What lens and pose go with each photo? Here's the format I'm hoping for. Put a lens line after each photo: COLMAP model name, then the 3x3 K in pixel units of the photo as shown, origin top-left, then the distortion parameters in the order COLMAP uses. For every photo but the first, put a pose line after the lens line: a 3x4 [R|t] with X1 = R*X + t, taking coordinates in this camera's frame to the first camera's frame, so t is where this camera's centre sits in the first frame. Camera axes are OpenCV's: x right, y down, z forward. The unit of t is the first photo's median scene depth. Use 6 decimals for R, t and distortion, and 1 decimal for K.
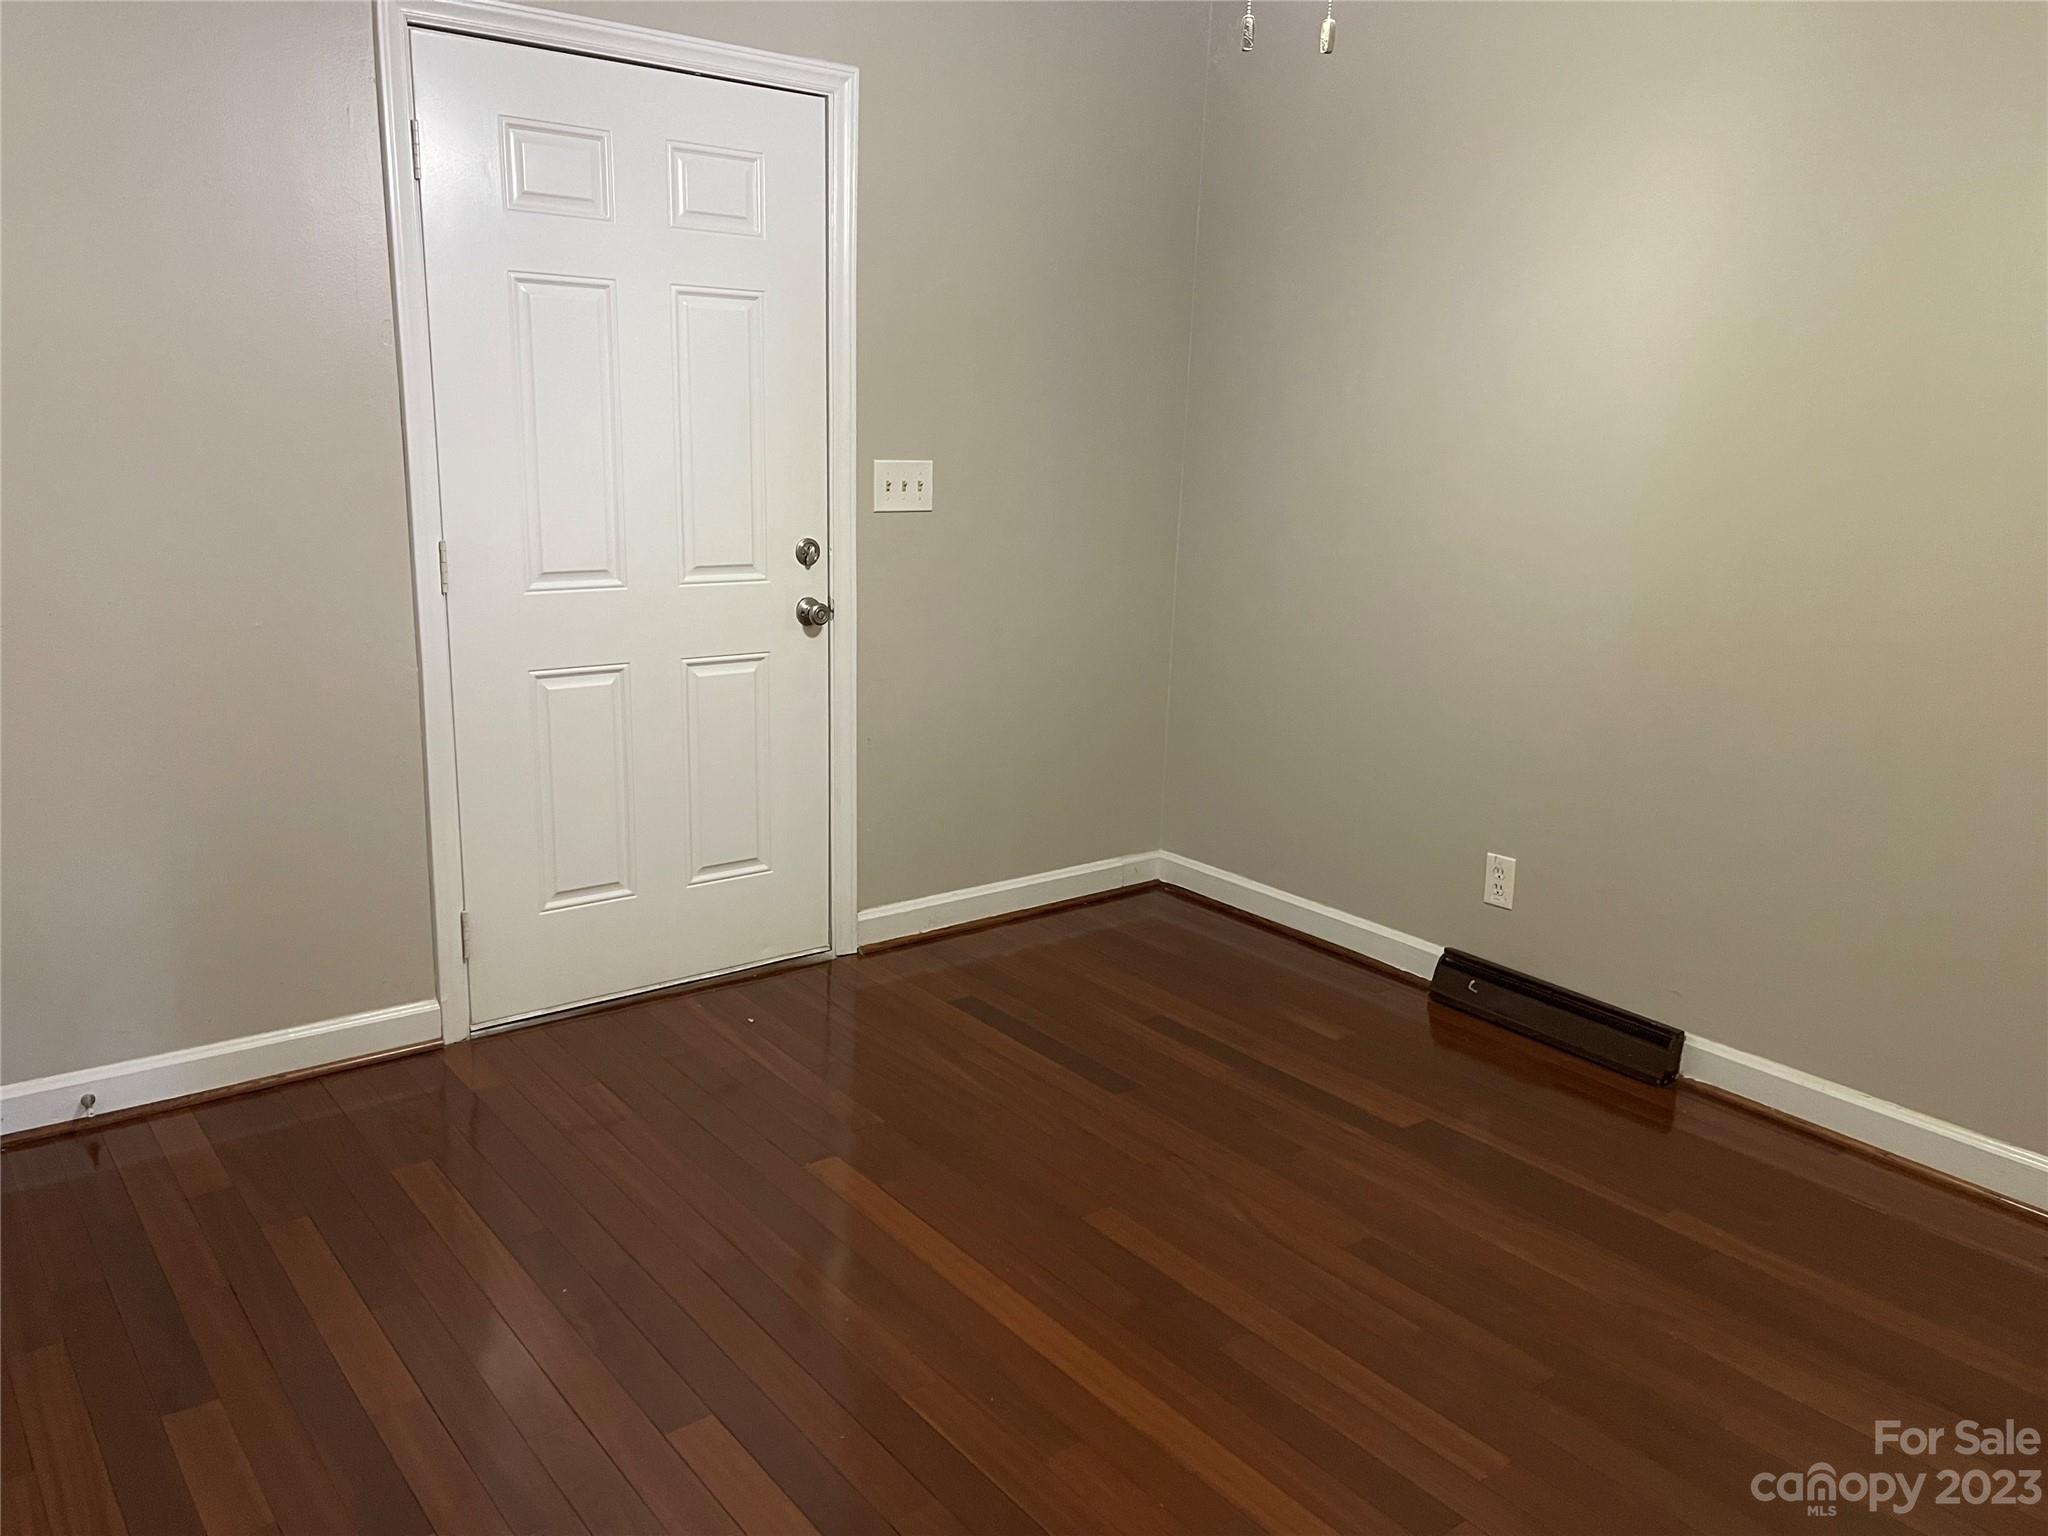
lens RADIAL K [[1544.1, 0, 1029.3], [0, 1544.1, 772.9], [0, 0, 1]] dist [0.080624, -0.111696]
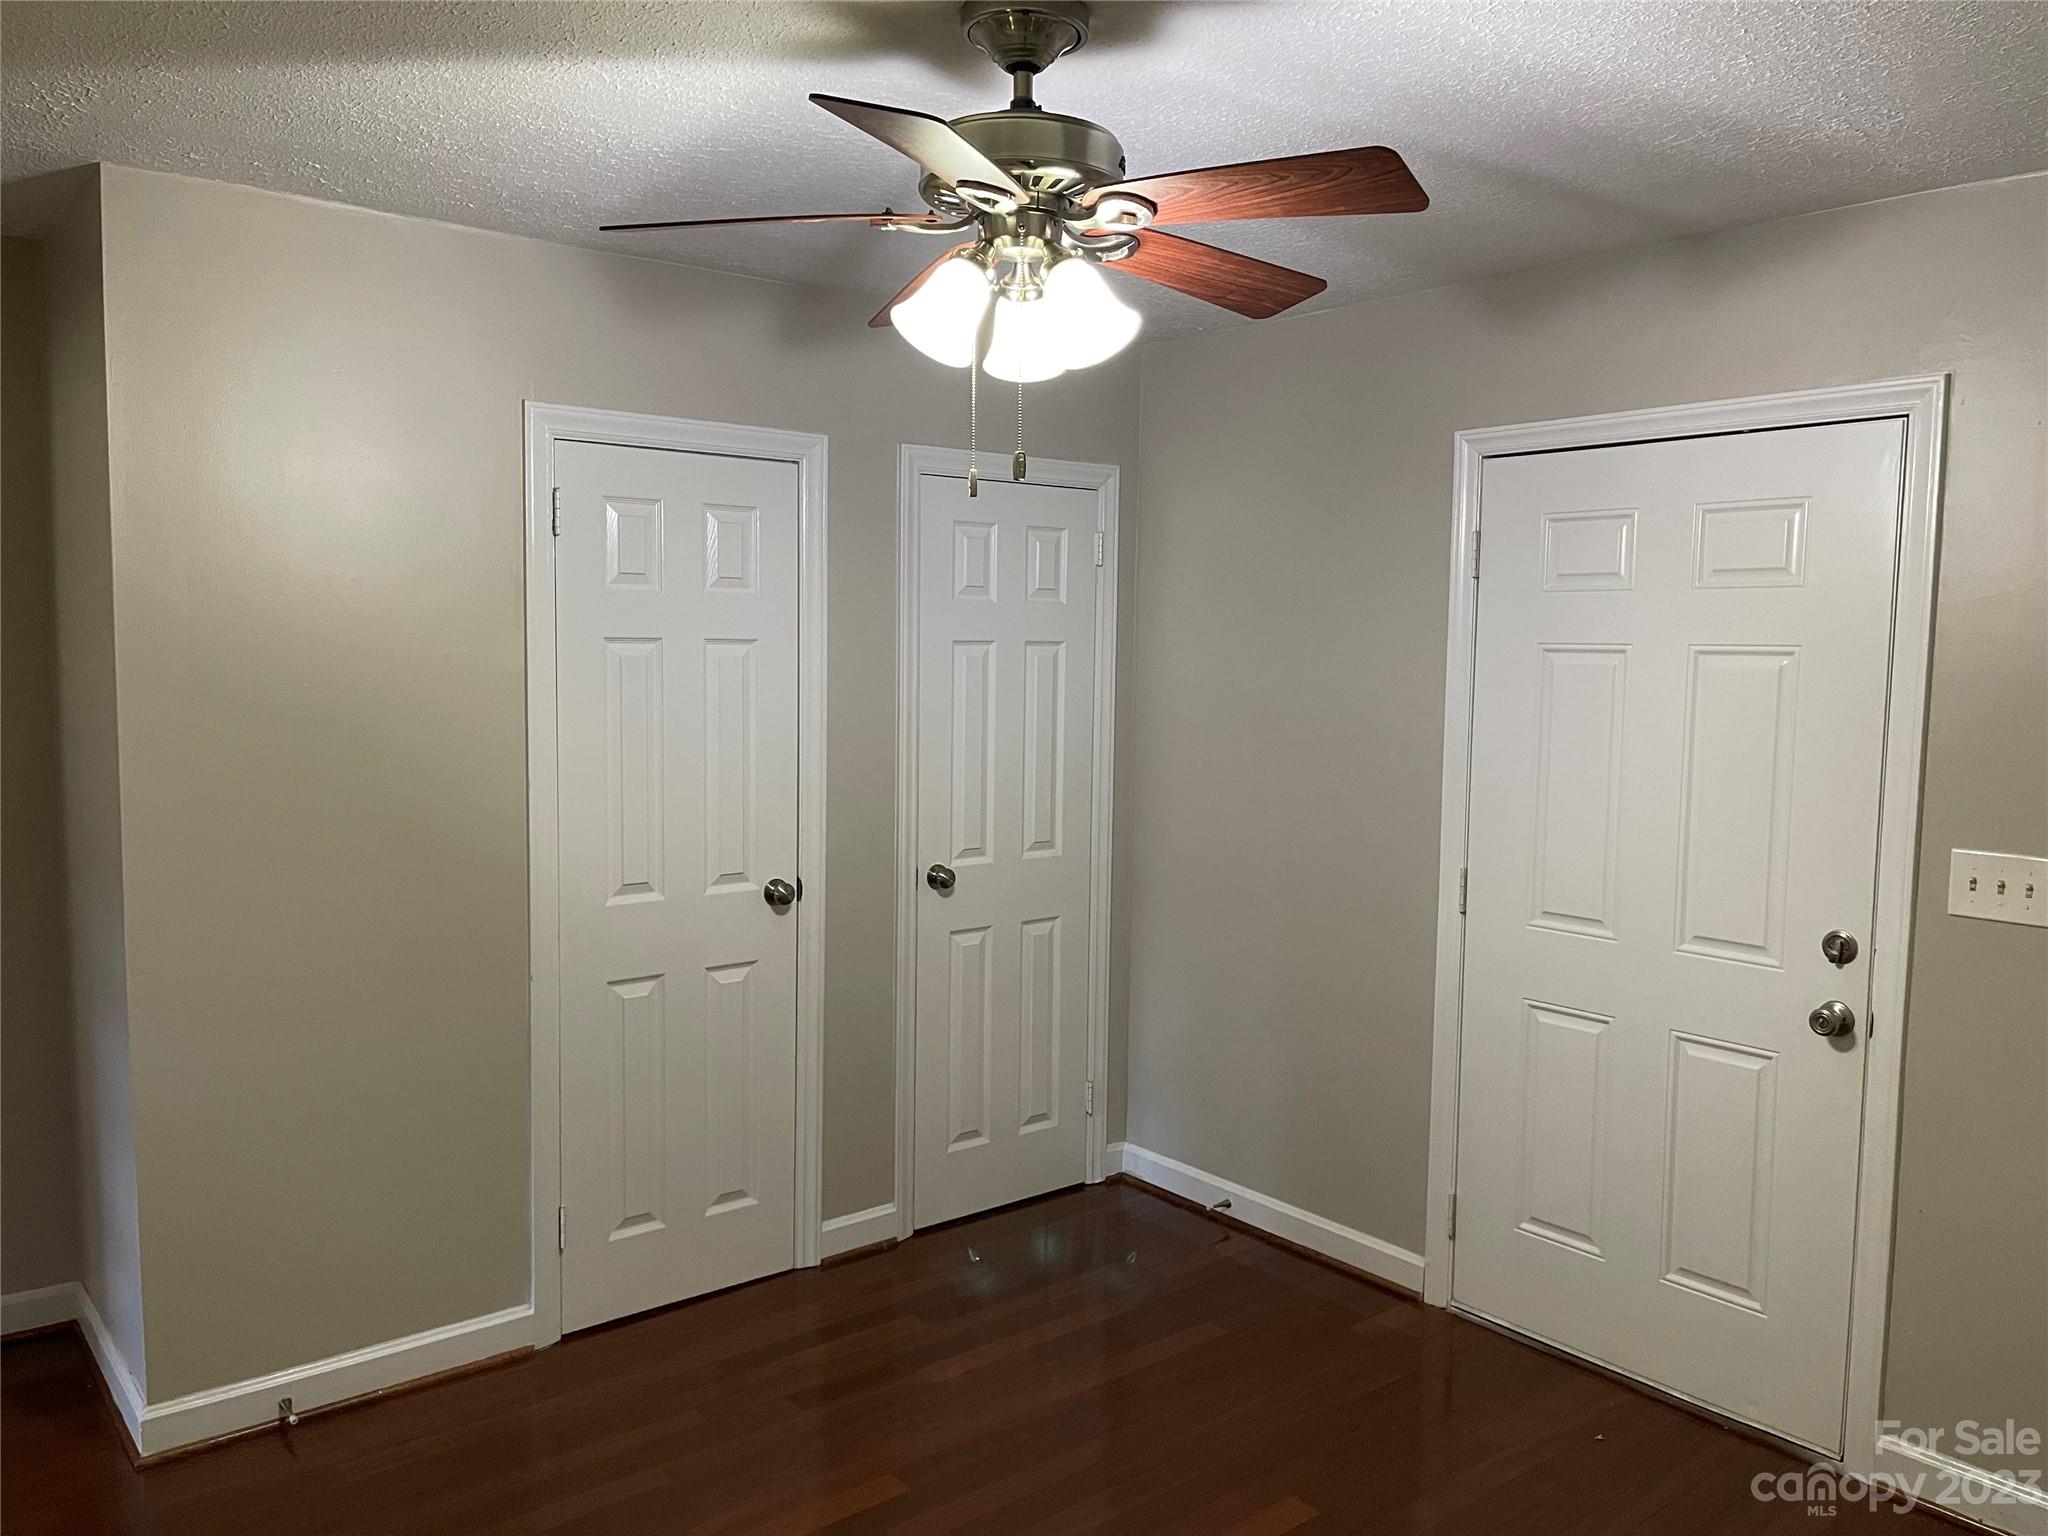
lens RADIAL K [[1540.2, 0, 1032.8], [0, 1540.2, 766.8], [0, 0, 1]] dist [0.078663, -0.107764]
pose [[0.013079, 0.050800, -0.998623, 0.718298], [-0.244871, 0.968461, 0.046058, -0.181421], [0.969467, 0.243932, 0.025106, 0.587861]]
